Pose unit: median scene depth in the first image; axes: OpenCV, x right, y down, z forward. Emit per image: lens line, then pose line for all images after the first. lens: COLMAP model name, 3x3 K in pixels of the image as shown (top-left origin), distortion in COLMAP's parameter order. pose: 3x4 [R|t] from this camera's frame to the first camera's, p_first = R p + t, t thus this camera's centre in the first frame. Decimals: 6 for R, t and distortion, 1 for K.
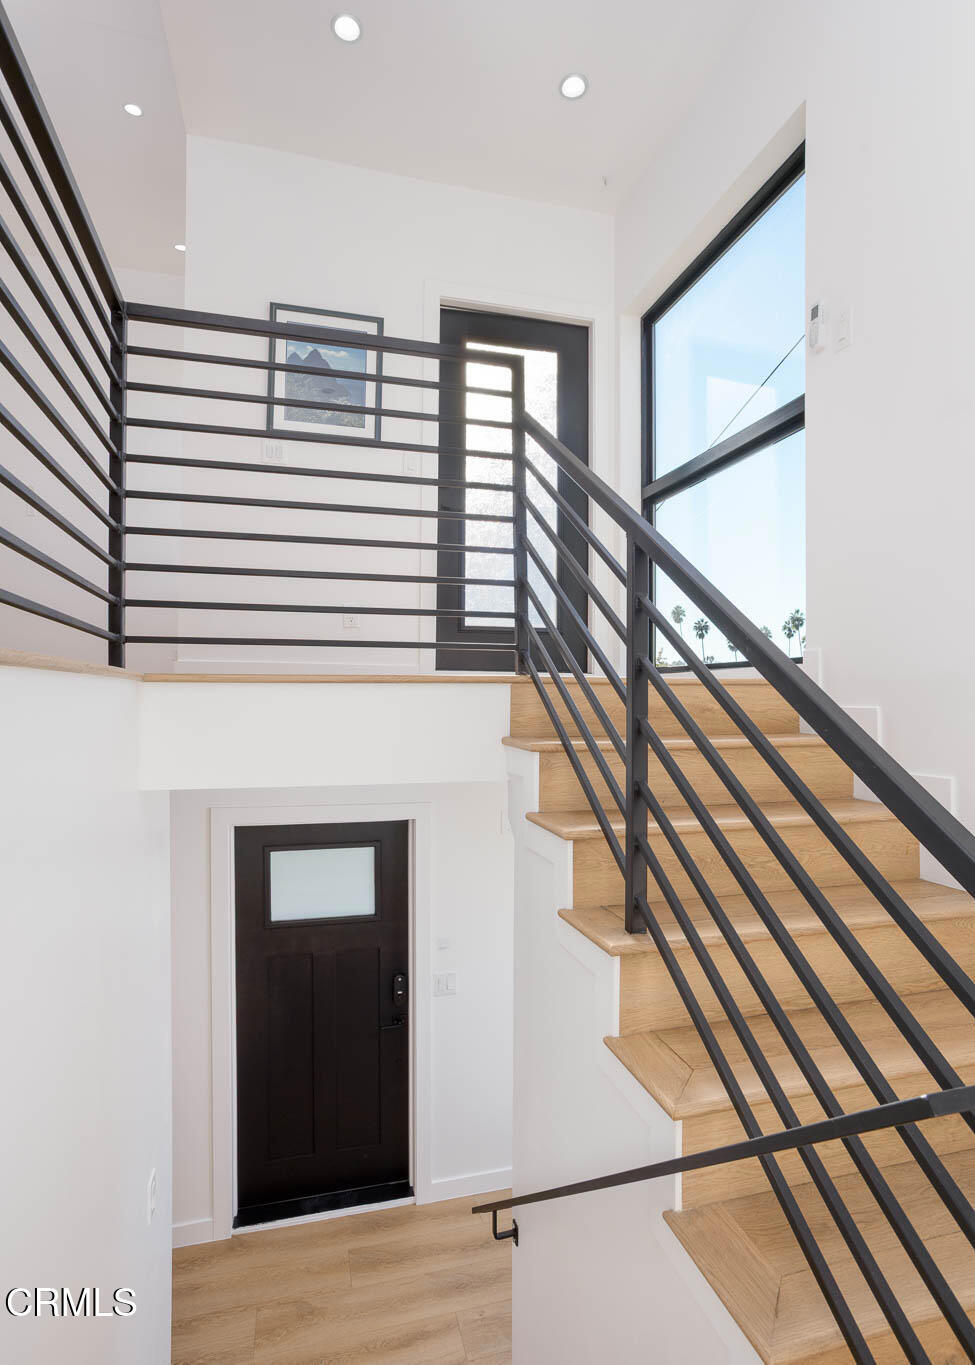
lens RADIAL K [[690.1, 0, 488.8], [0, 690.1, 695.2], [0, 0, 1]] dist [-0.004121, 0.000060]
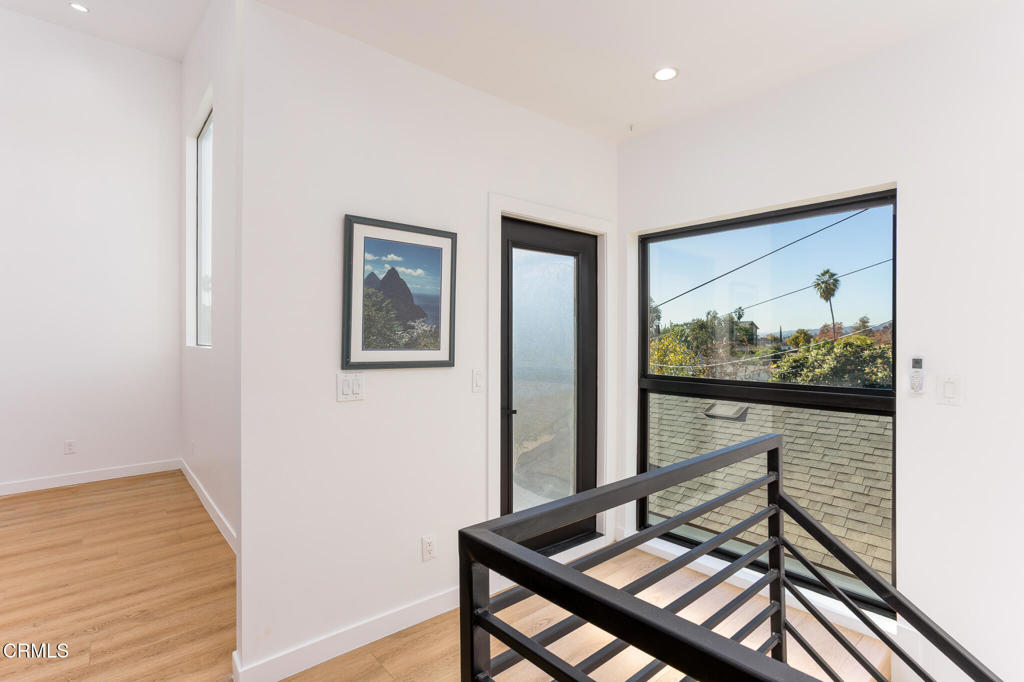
lens RADIAL K [[493.9, 0, 509.4], [0, 493.9, 344.3], [0, 0, 1]] dist [-0.034052, 0.000064]
pose [[0.904066, -0.006743, 0.427339, -0.390421], [0.005000, 0.999974, 0.005202, -0.405078], [-0.427363, -0.002567, 0.904077, 0.353752]]
